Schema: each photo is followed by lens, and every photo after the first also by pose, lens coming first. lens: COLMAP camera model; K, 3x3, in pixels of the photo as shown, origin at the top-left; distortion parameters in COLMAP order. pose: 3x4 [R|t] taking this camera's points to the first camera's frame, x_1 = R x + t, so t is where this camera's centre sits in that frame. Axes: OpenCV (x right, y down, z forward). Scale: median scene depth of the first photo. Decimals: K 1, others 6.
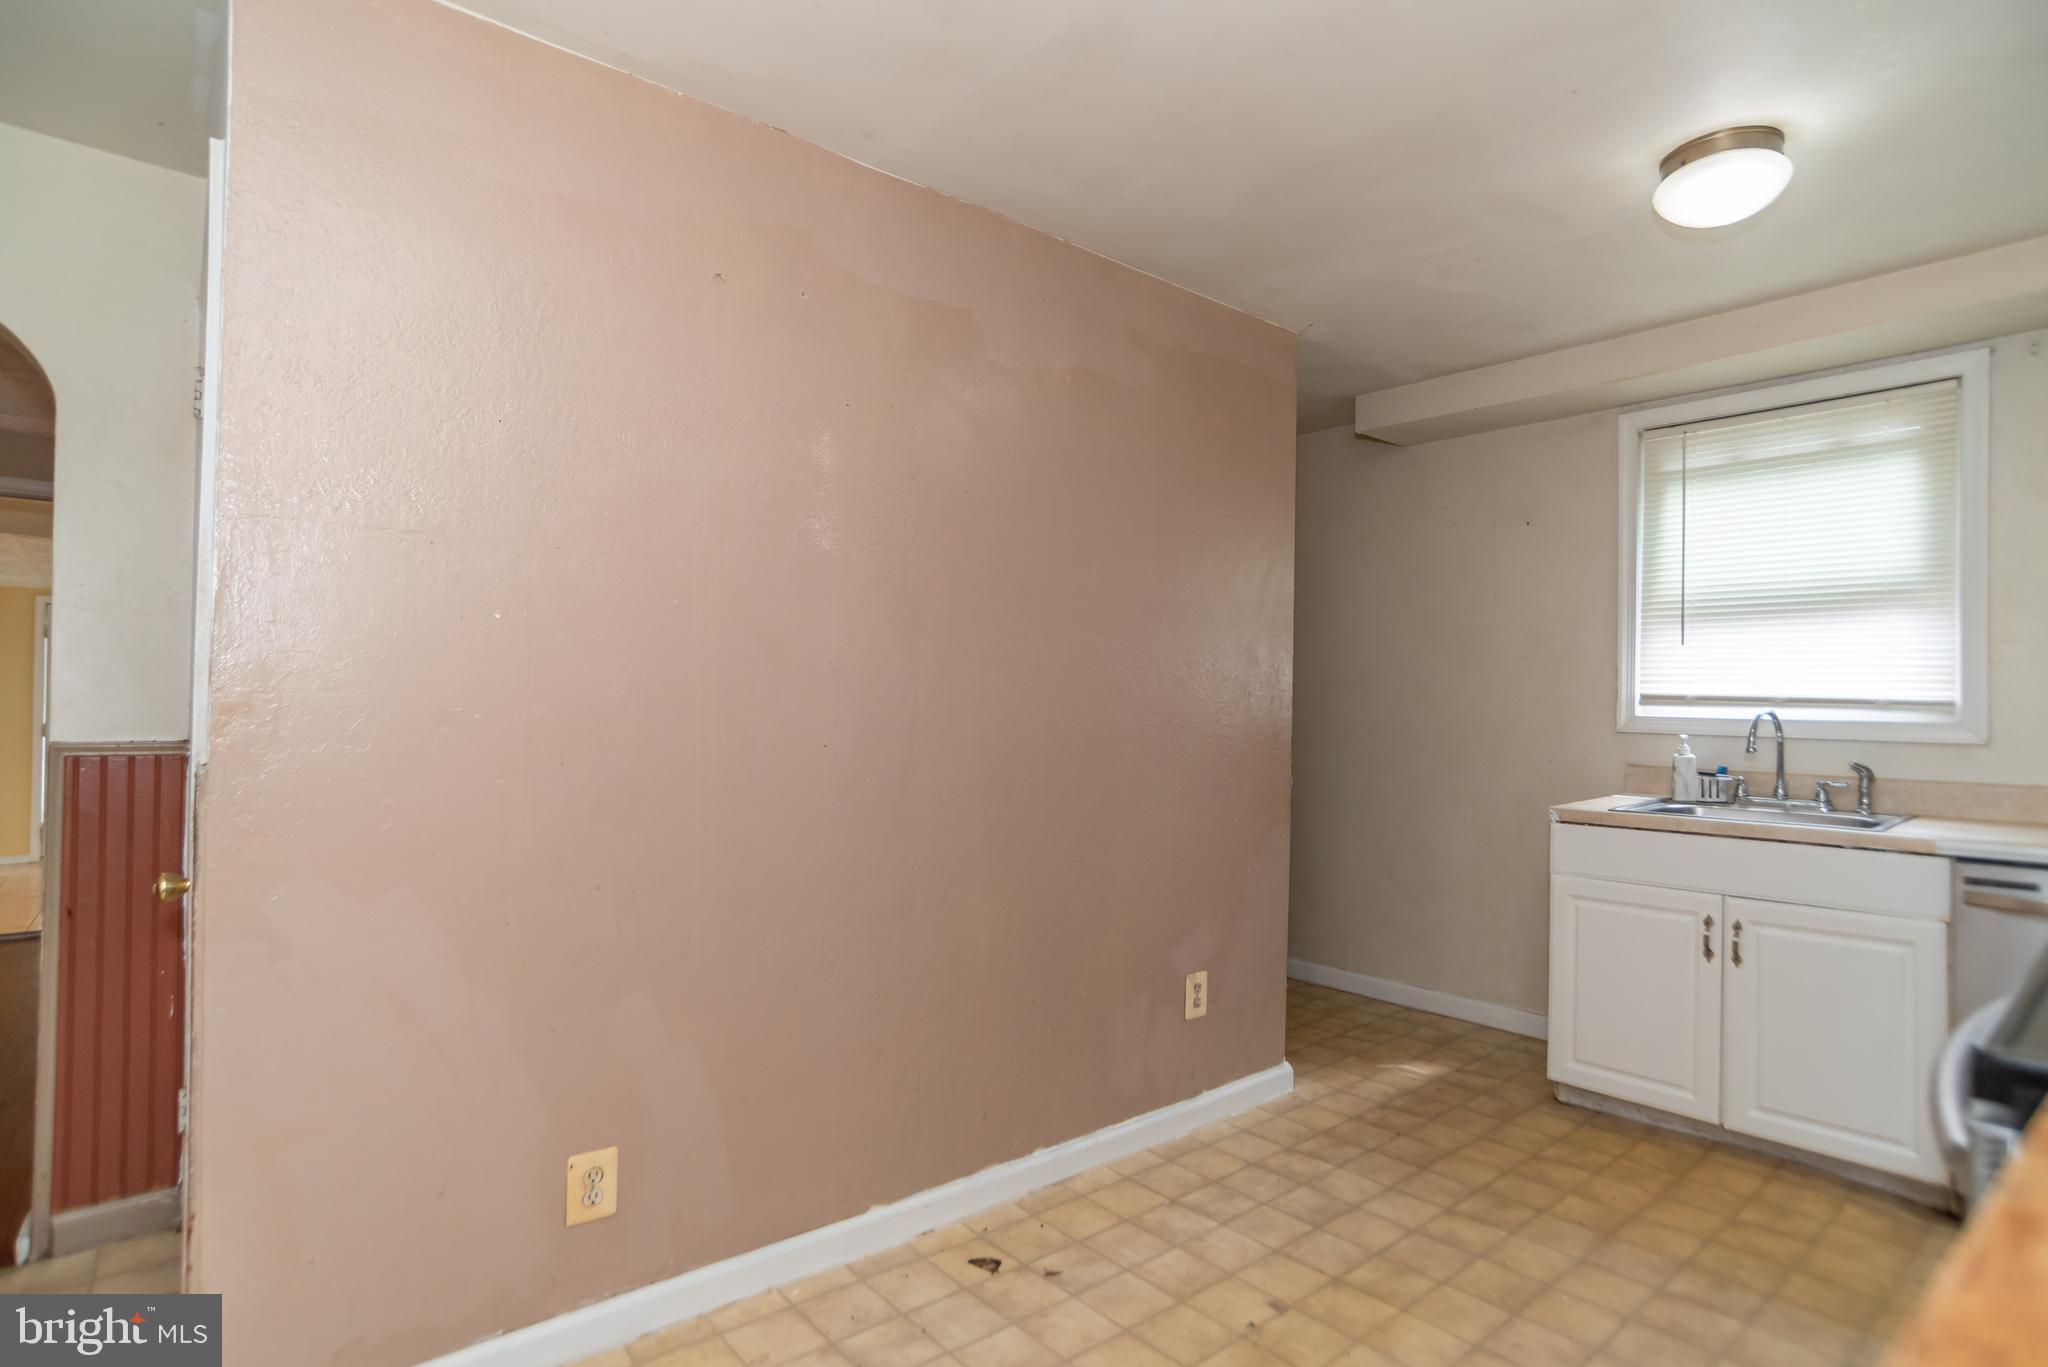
lens RADIAL K [[1068.0, 0, 1052.9], [0, 1068.0, 663.8], [0, 0, 1]] dist [-0.072945, 0.029718]
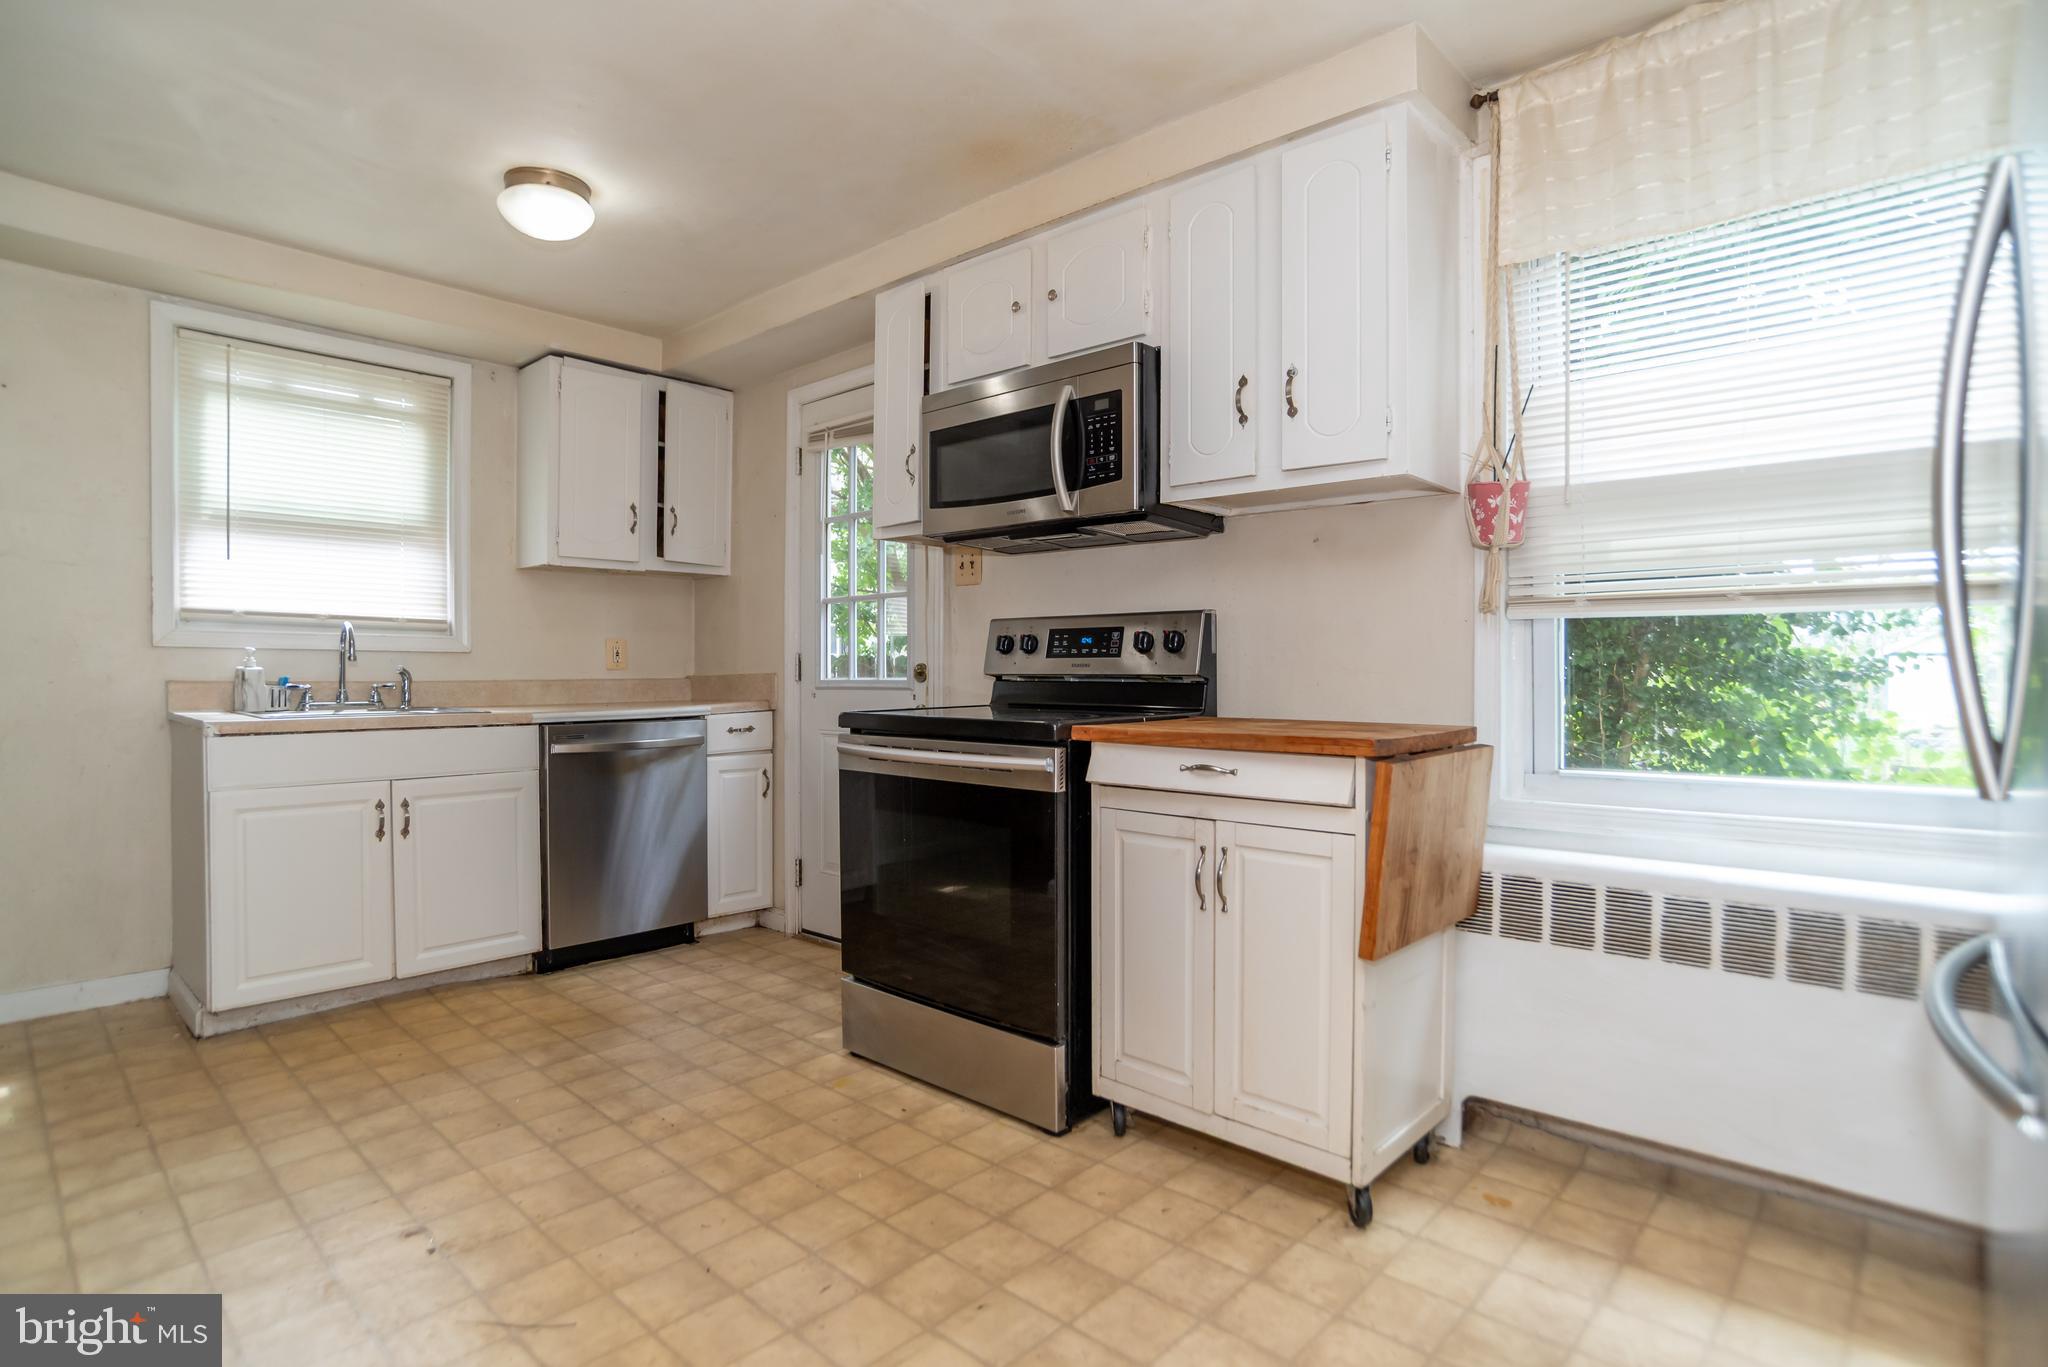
lens RADIAL K [[1068.0, 0, 1024.0], [0, 1068.0, 688.8], [0, 0, 1]] dist [-0.072945, 0.029718]
pose [[-0.157054, -0.024051, 0.987297, -0.602053], [-0.034177, 0.999237, 0.018905, 0.075051], [-0.986998, -0.030774, -0.157756, 0.488558]]
